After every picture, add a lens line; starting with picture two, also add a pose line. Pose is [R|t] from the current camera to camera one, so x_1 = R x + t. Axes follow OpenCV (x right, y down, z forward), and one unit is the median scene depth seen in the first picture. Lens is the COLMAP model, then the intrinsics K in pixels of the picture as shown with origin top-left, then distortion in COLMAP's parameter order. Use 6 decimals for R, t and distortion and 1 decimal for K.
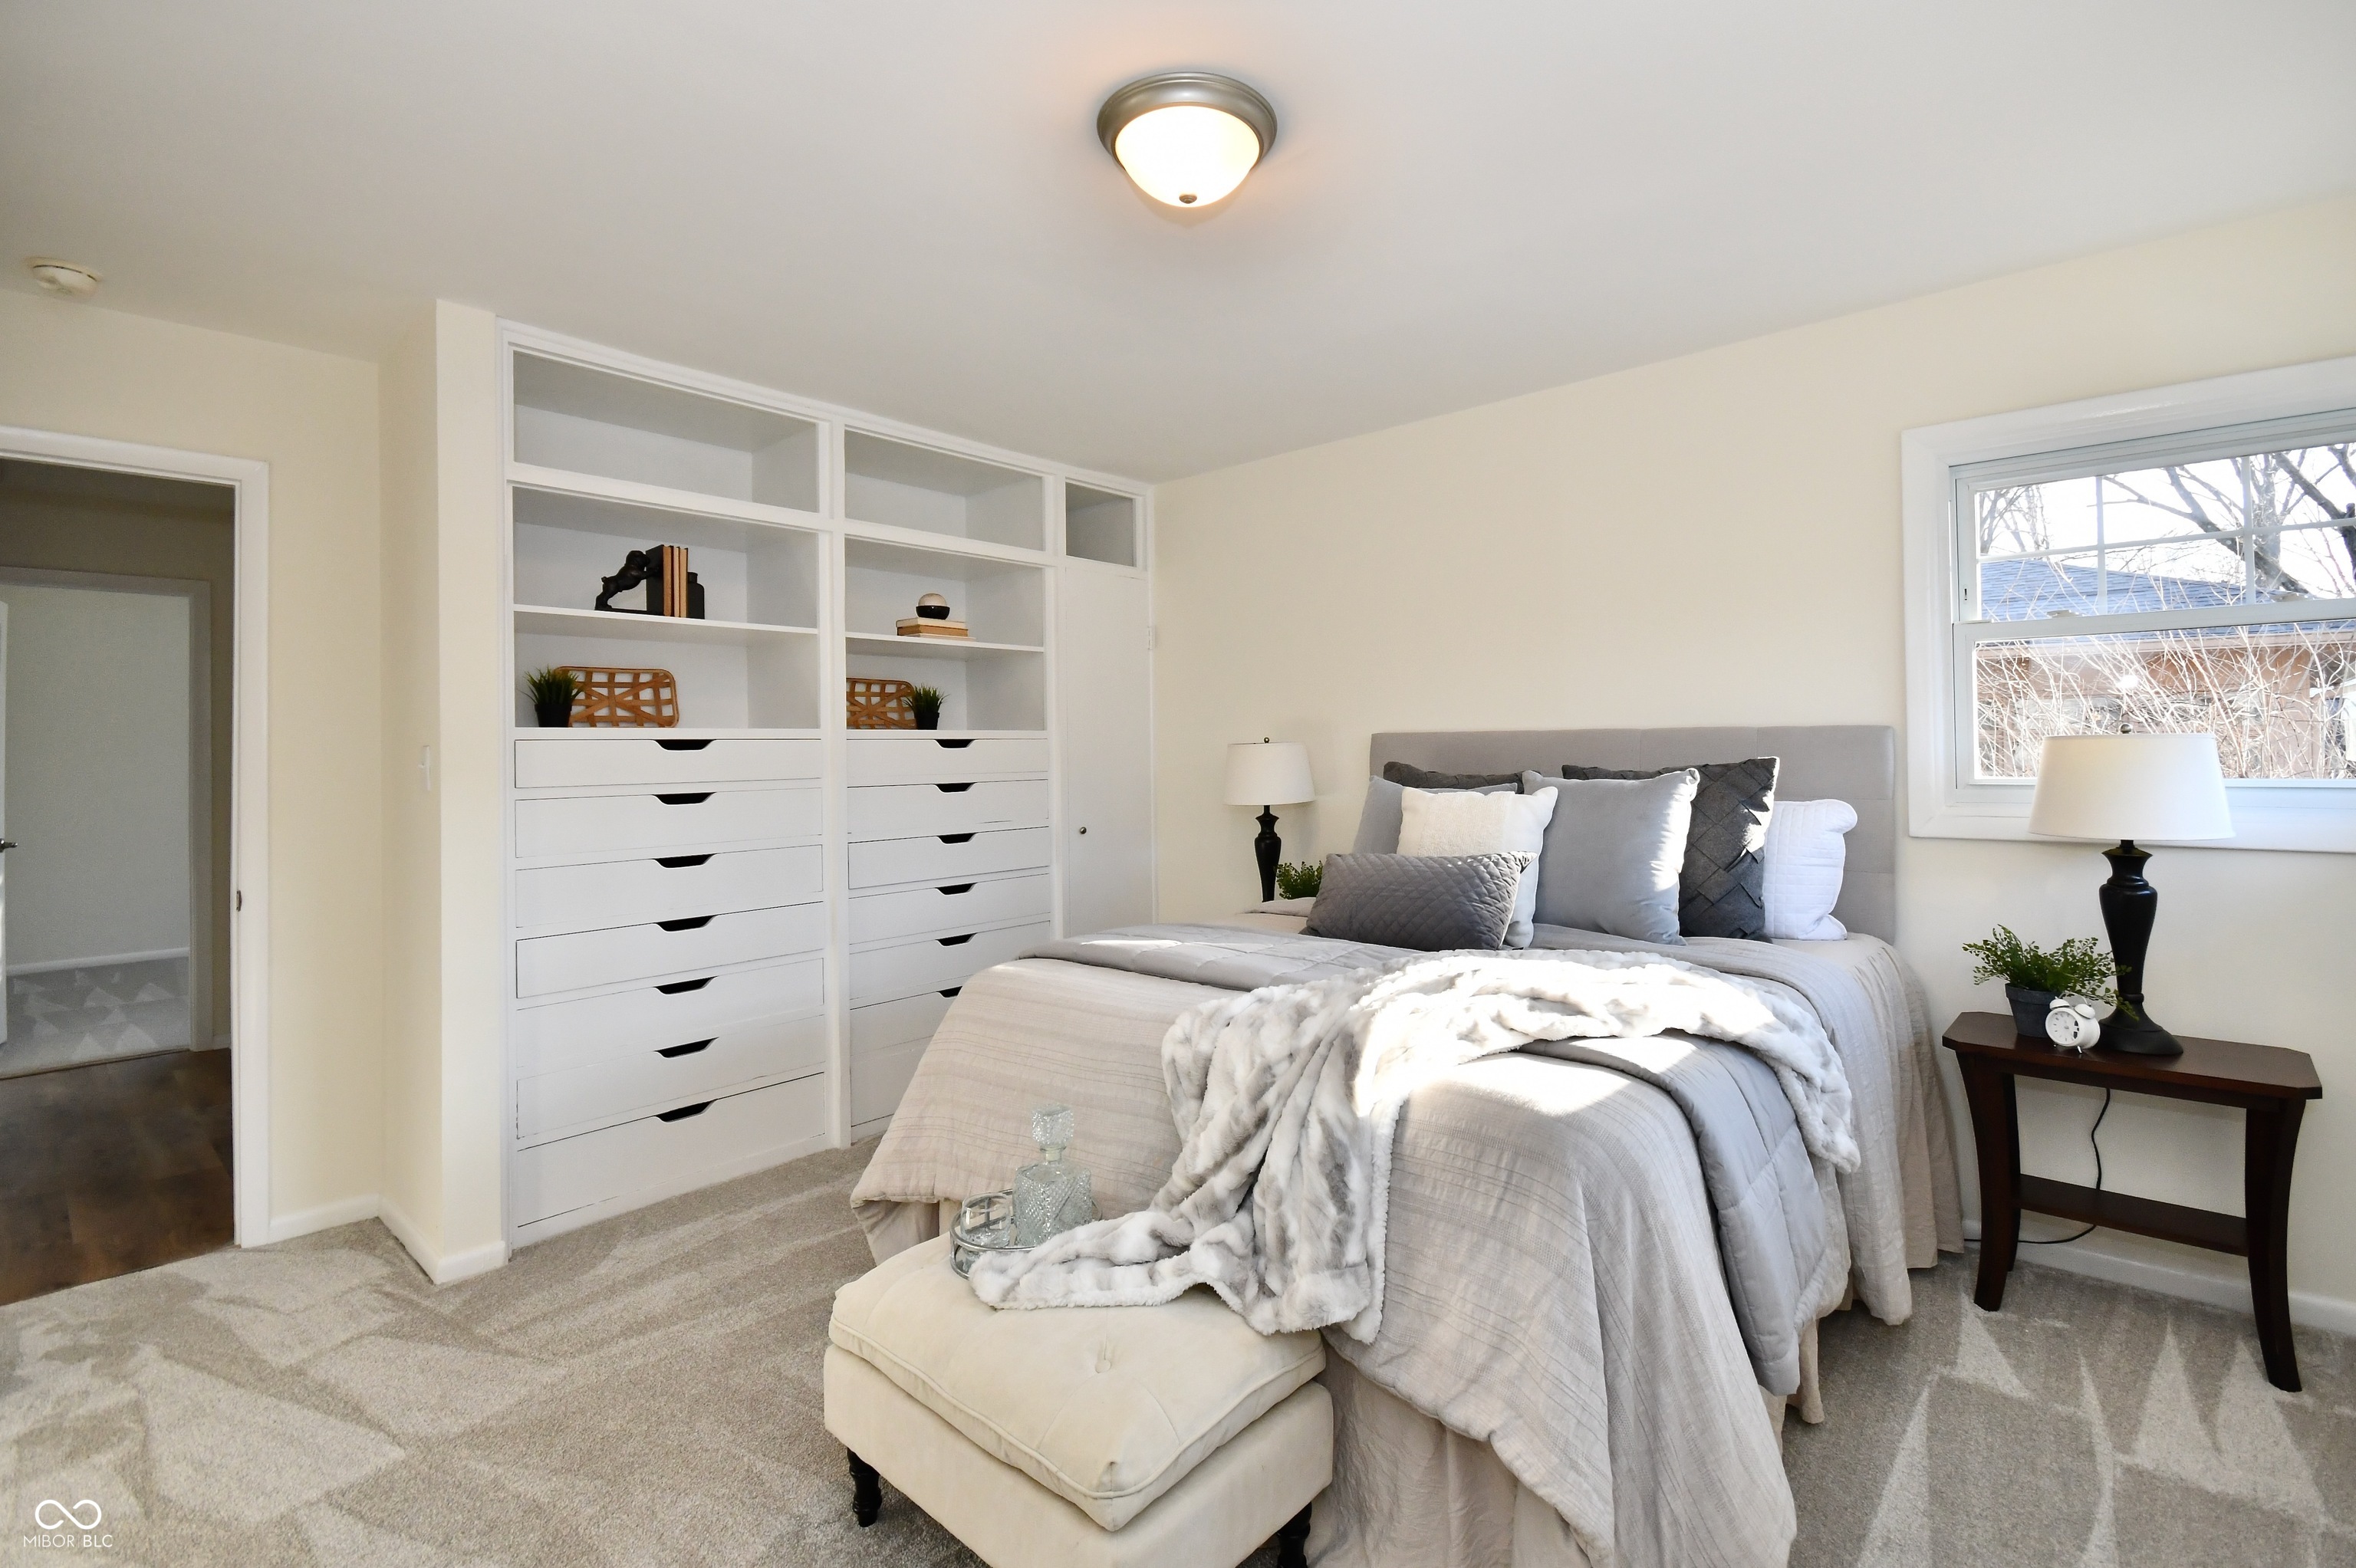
lens RADIAL K [[1062.3, 0, 1220.4], [0, 1062.3, 738.9], [0, 0, 1]] dist [-0.000264, 0.000582]
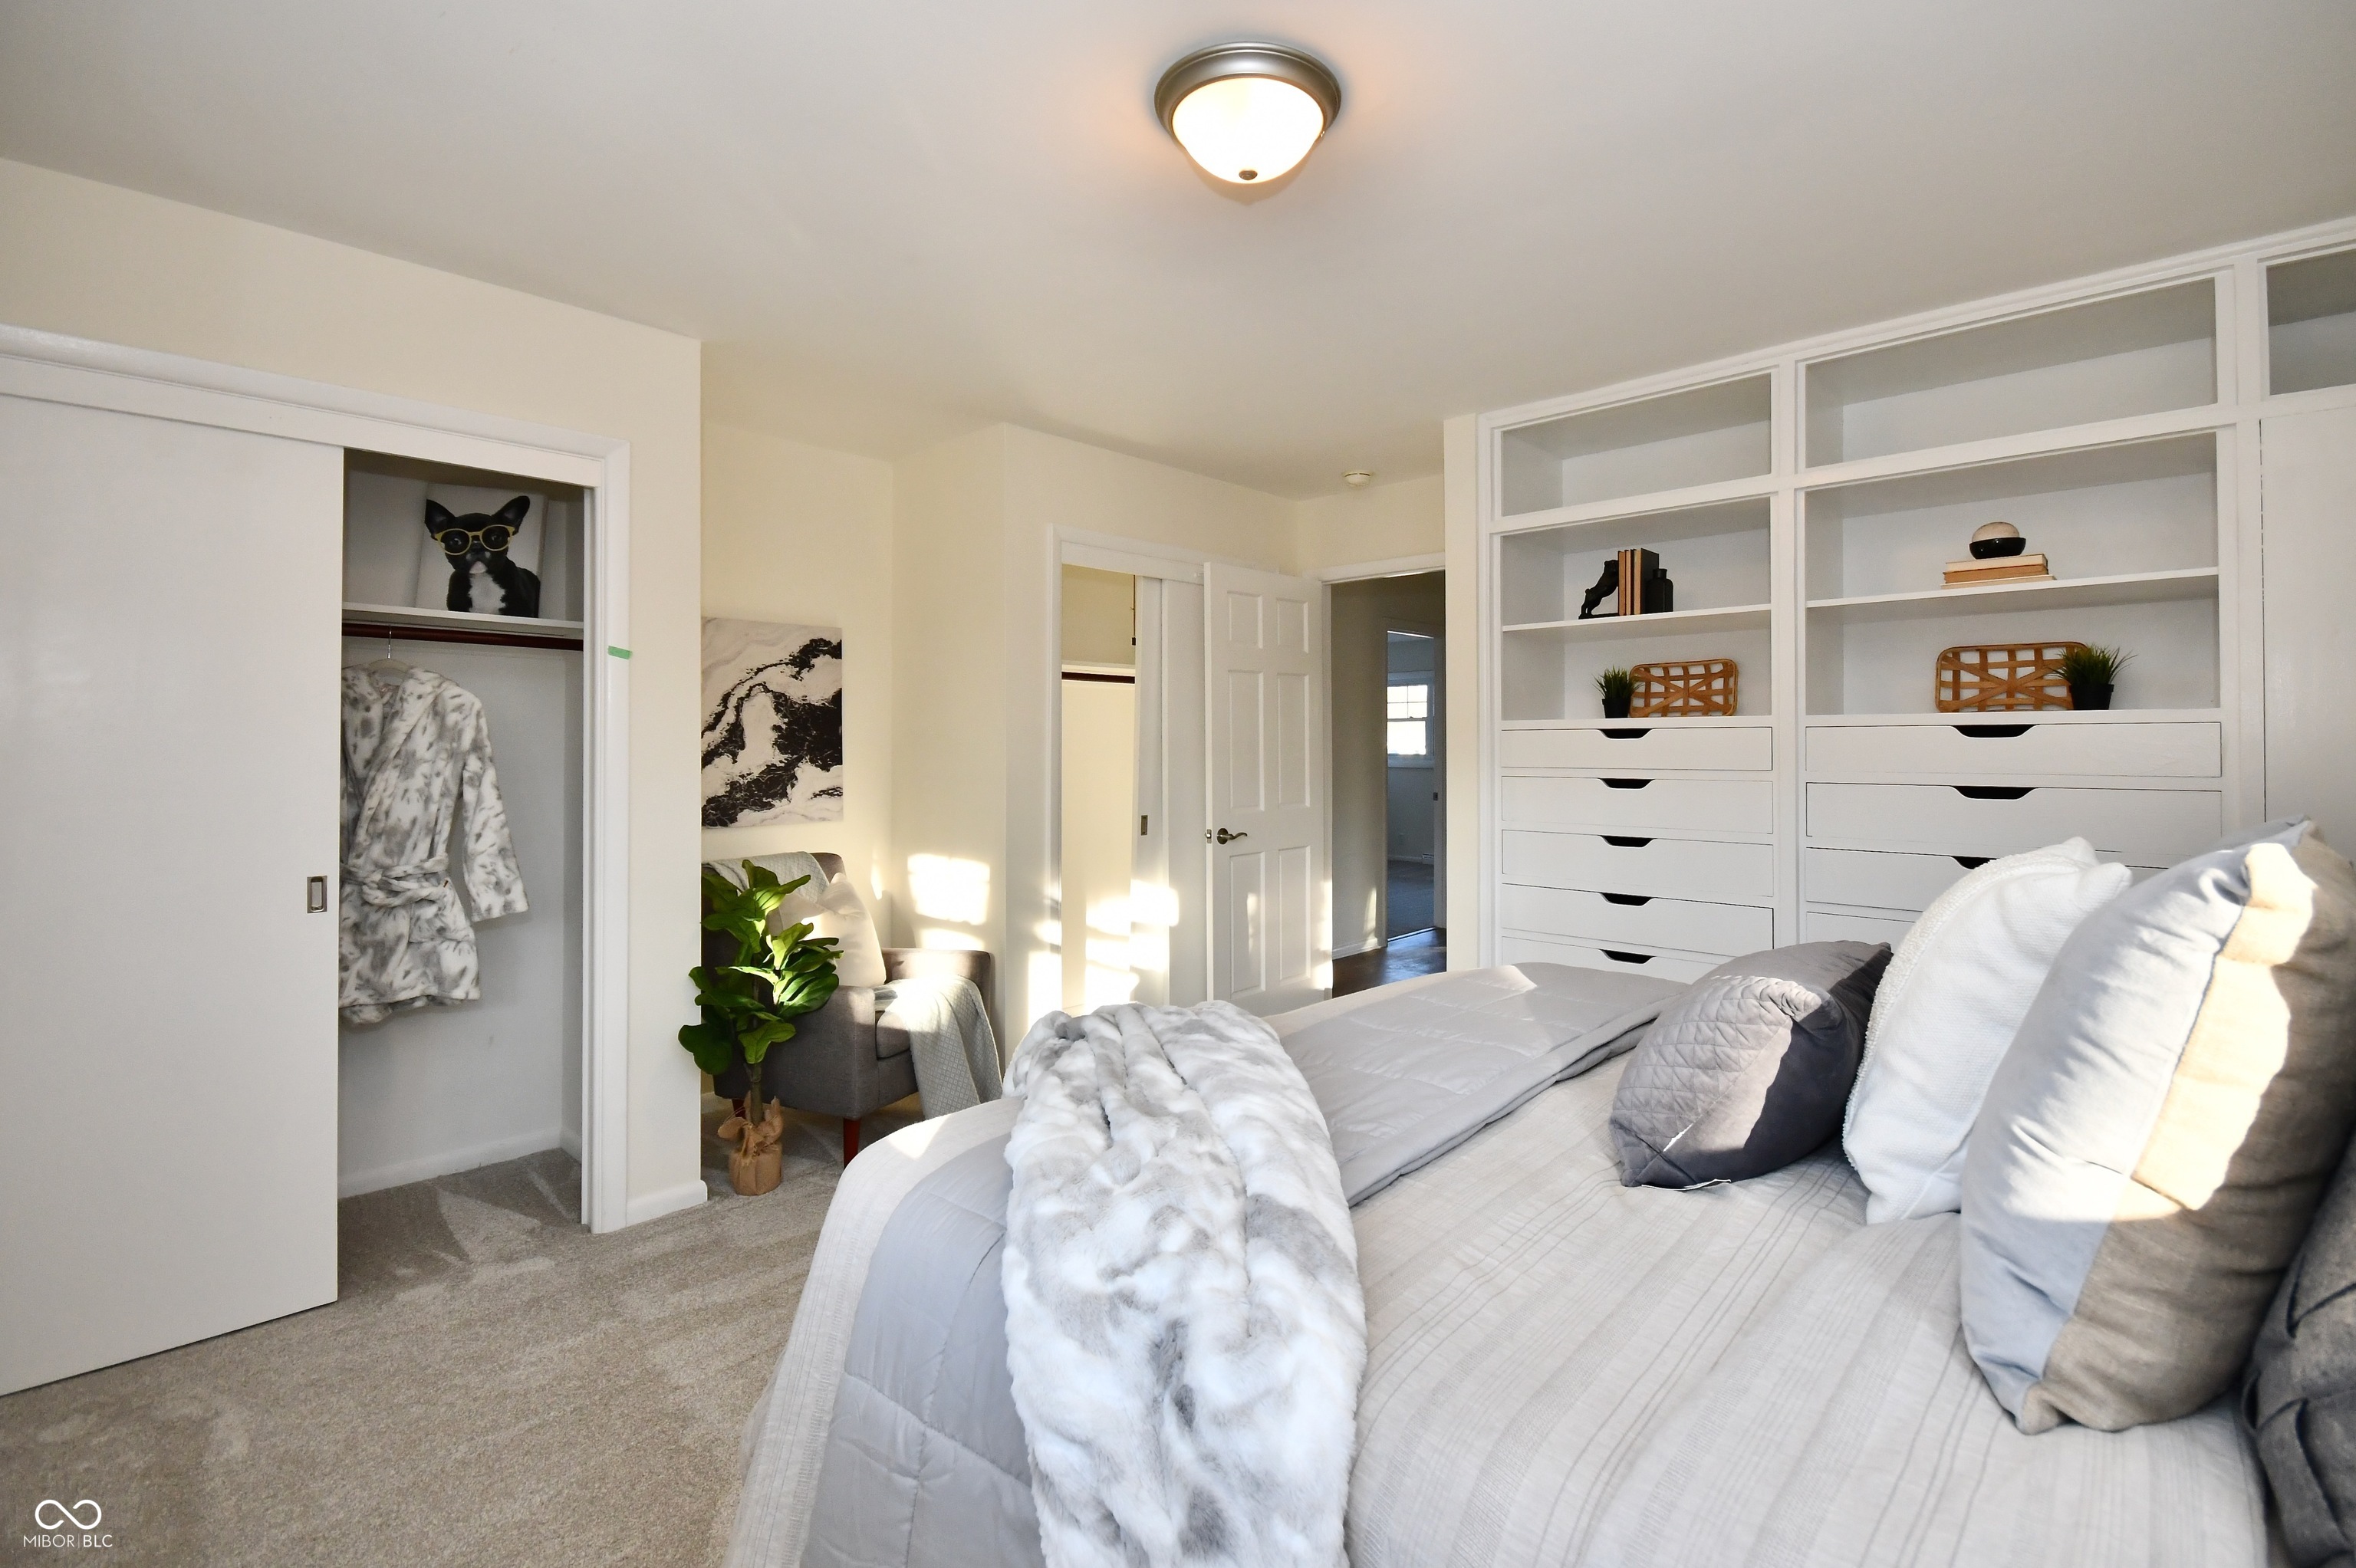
lens RADIAL K [[1109.8, 0, 1178.0], [0, 1109.8, 741.2], [0, 0, 1]] dist [0.000931, 0.000290]
pose [[-0.057479, 0.008109, -0.998314, 0.580648], [0.010093, 0.999921, 0.007541, 0.000327], [0.998296, -0.009643, -0.057556, 0.549034]]
